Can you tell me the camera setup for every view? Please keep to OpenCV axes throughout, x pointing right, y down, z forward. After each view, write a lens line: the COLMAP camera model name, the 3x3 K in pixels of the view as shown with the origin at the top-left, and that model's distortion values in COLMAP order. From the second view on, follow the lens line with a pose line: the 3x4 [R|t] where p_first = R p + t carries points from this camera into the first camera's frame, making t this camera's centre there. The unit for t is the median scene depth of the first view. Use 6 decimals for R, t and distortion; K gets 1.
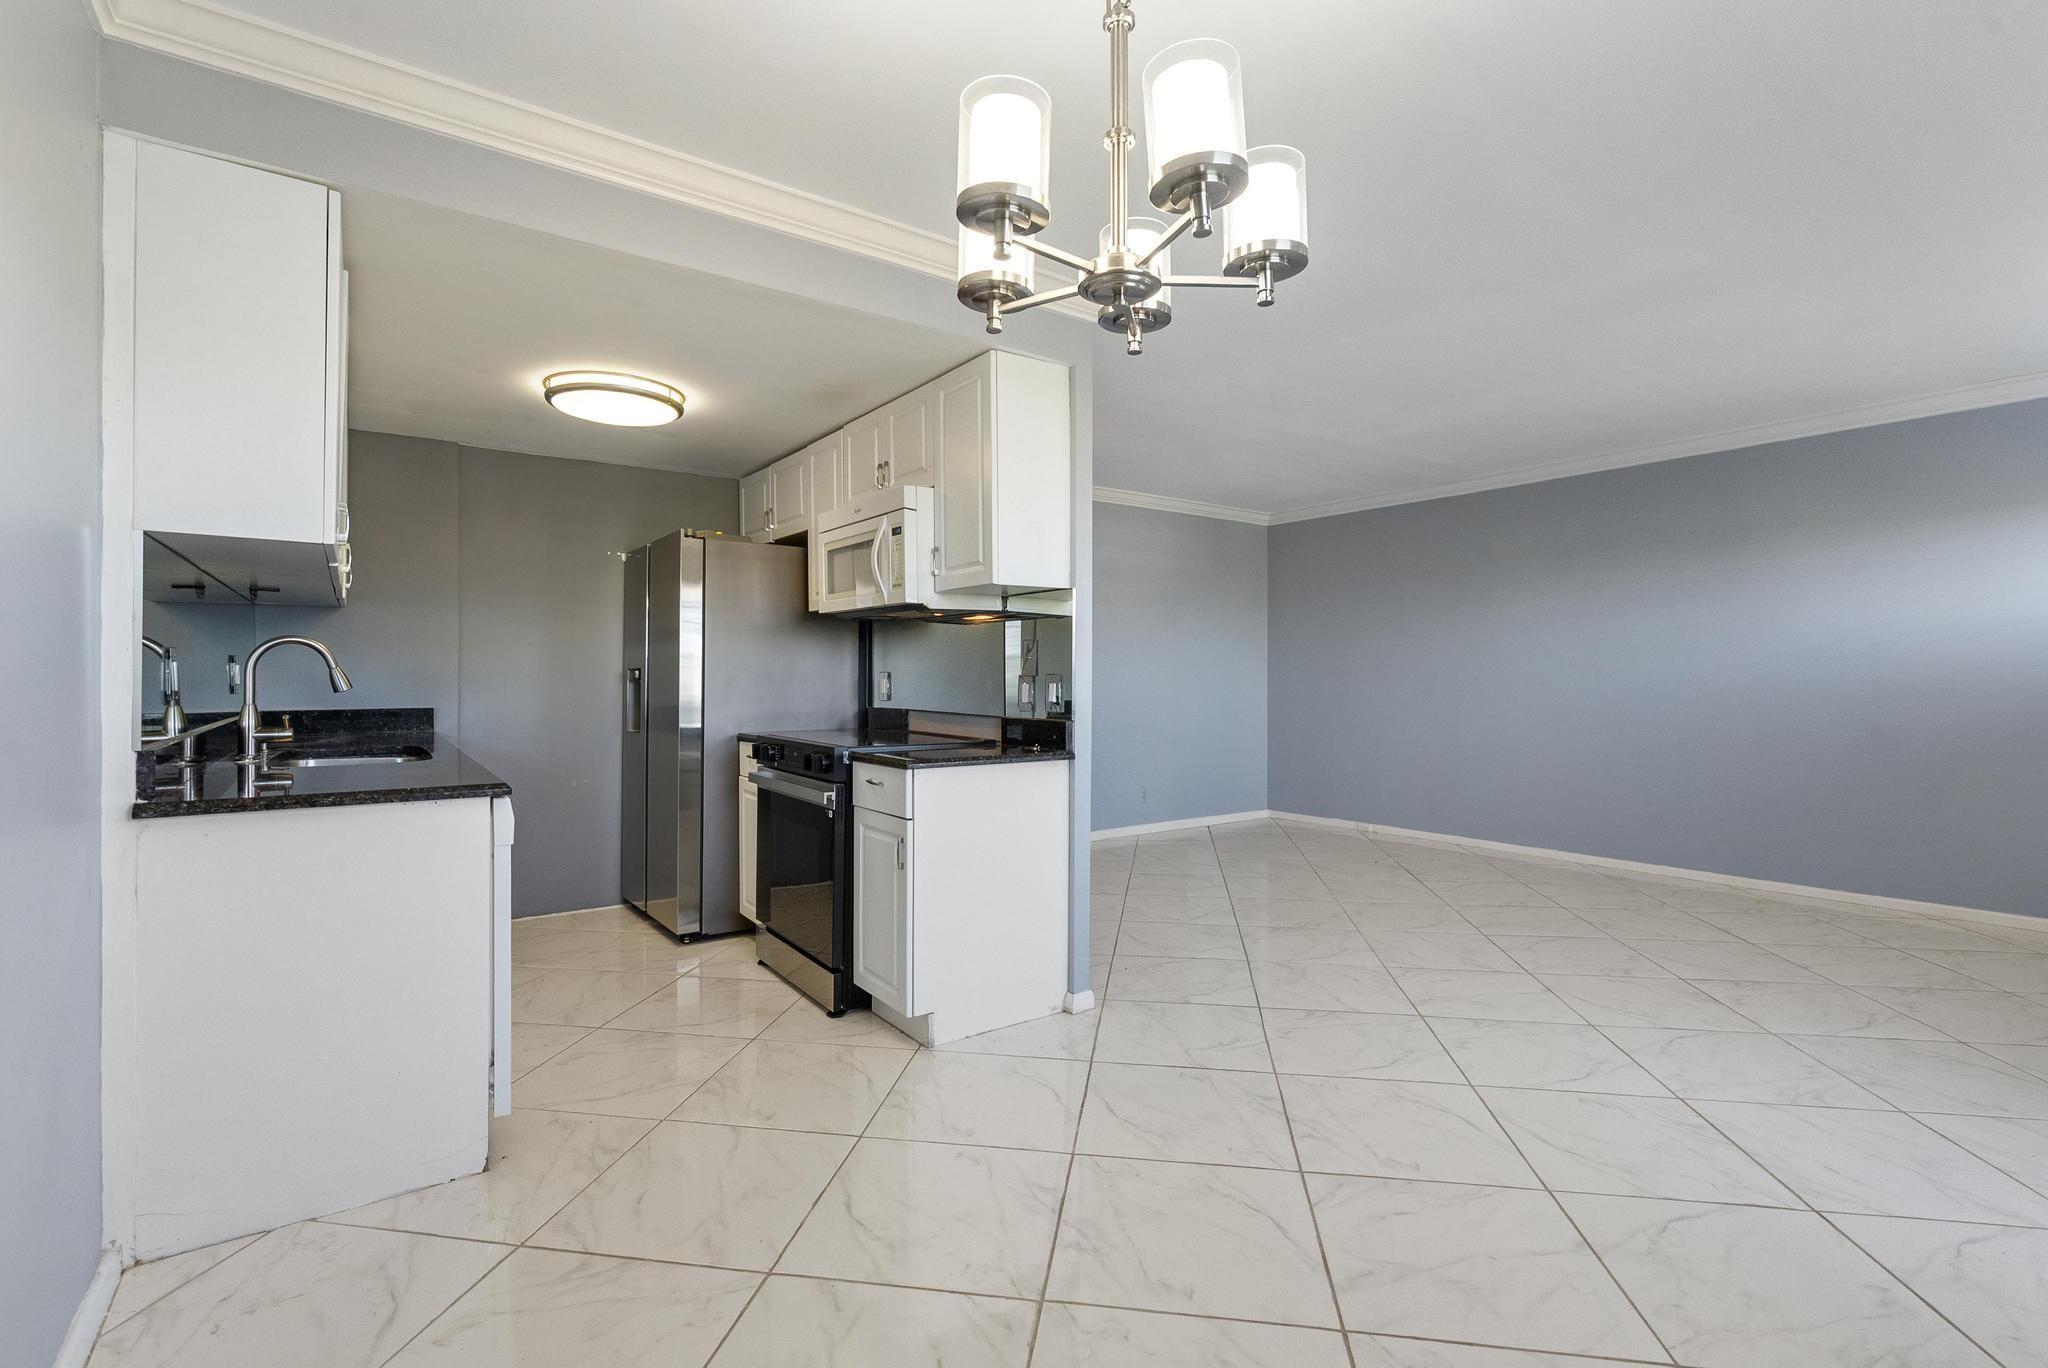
lens RADIAL K [[931.3, 0, 1016.1], [0, 931.3, 678.0], [0, 0, 1]] dist [-0.002805, 0.001355]
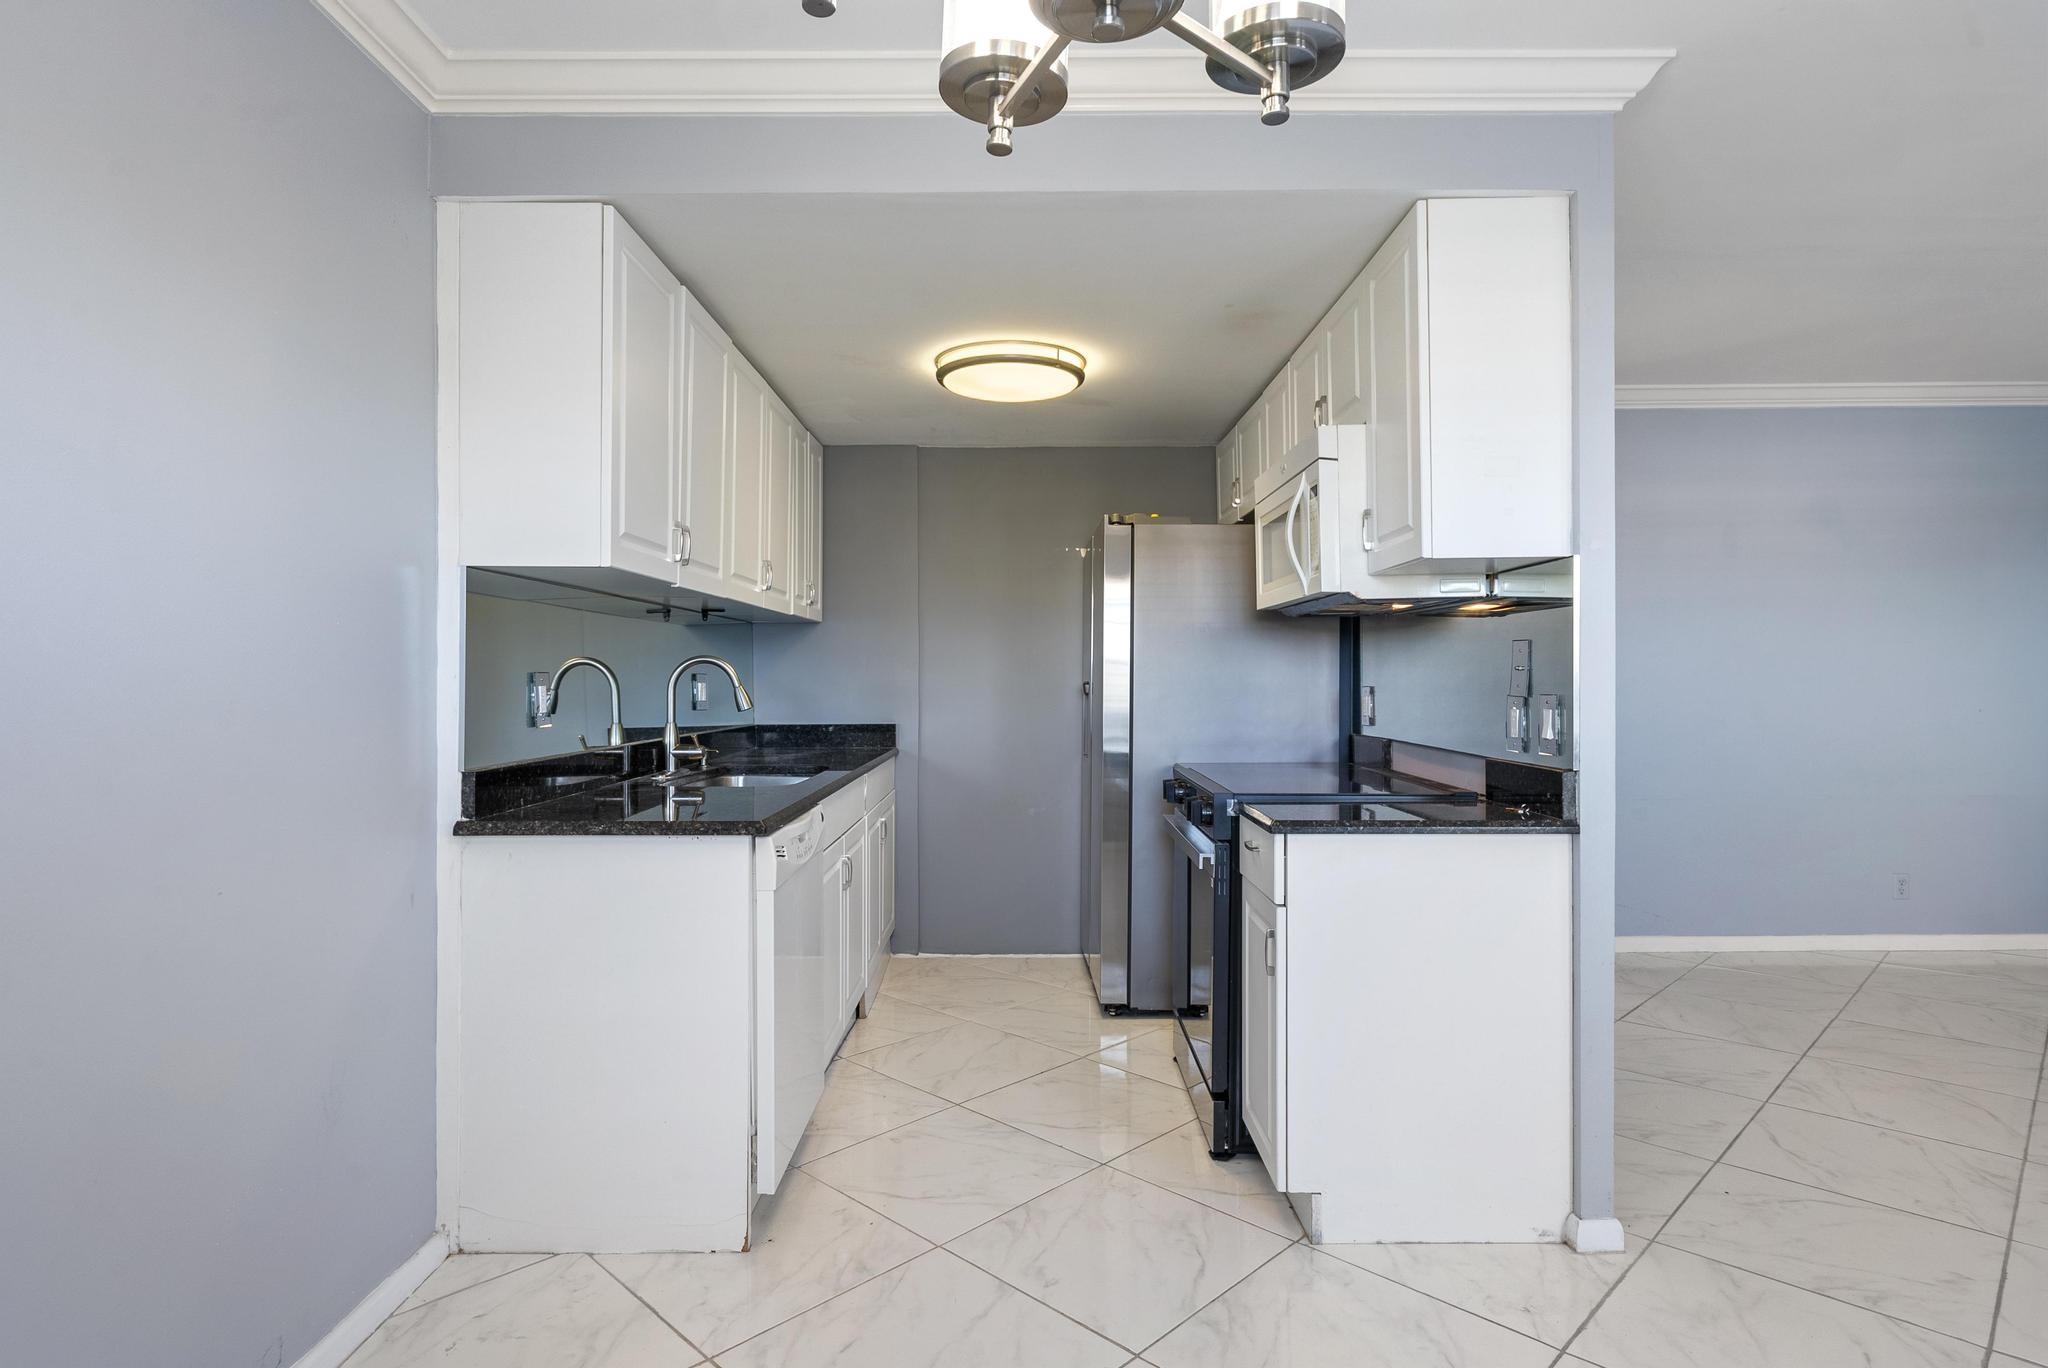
lens RADIAL K [[1096.1, 0, 1016.4], [0, 1096.1, 678.7], [0, 0, 1]] dist [0.004383, 0.001205]
pose [[0.814380, -0.003743, -0.580320, 0.179949], [0.001981, 0.999991, -0.003671, -0.013312], [0.580329, 0.001840, 0.814380, 0.196930]]
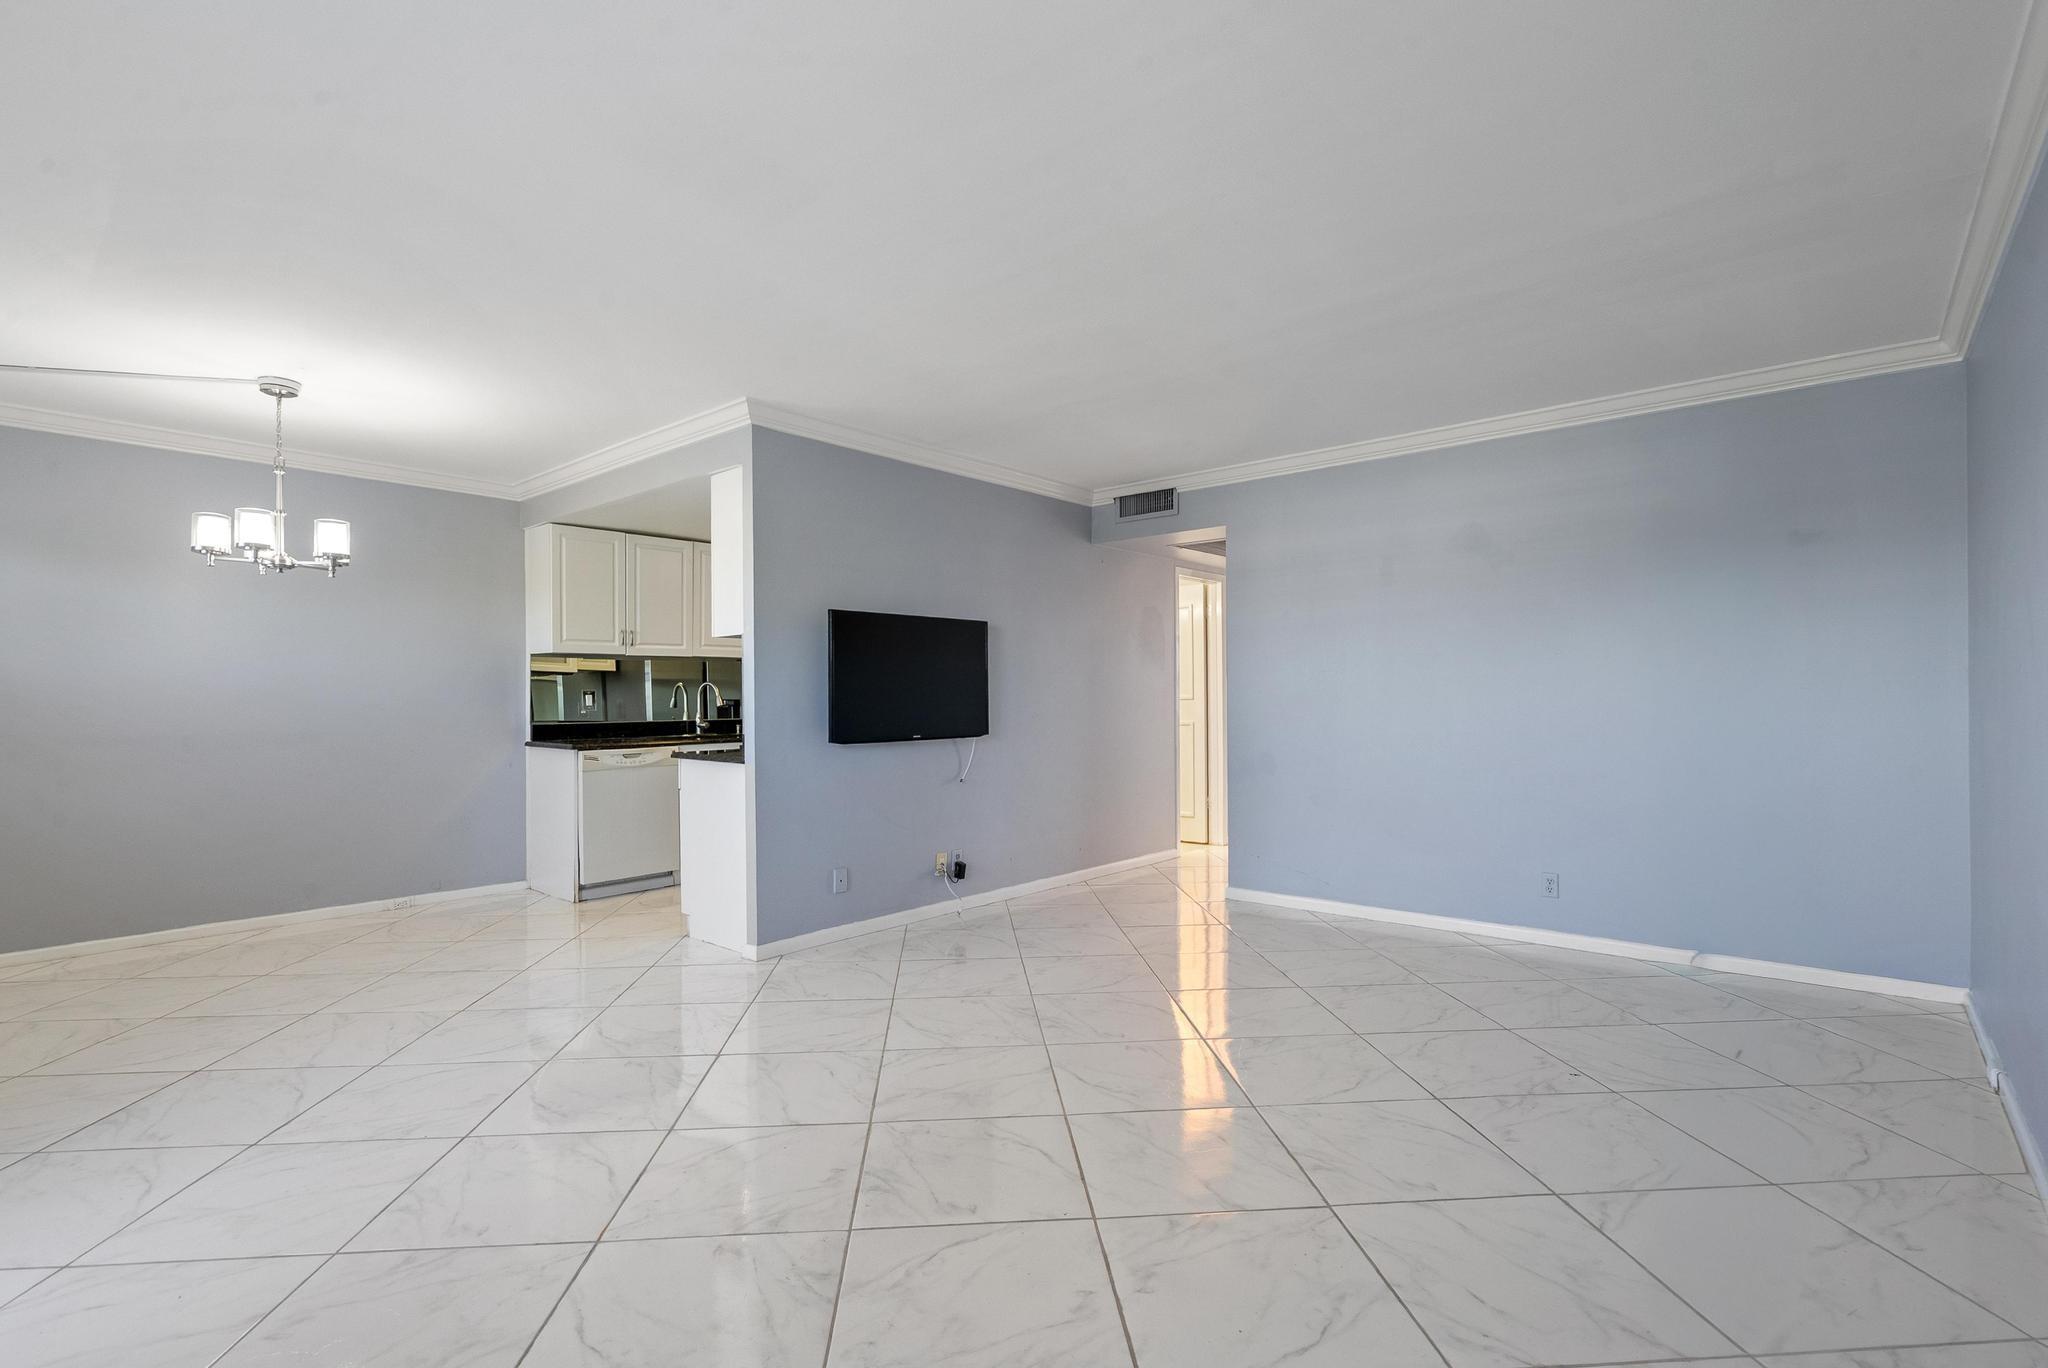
lens RADIAL K [[931.3, 0, 997.5], [0, 931.3, 696.6], [0, 0, 1]] dist [-0.002805, 0.001355]
pose [[0.230517, 0.000634, -0.973068, 1.424614], [0.003011, 0.999995, 0.001365, -0.008433], [0.973064, -0.003245, 0.230513, 1.046487]]
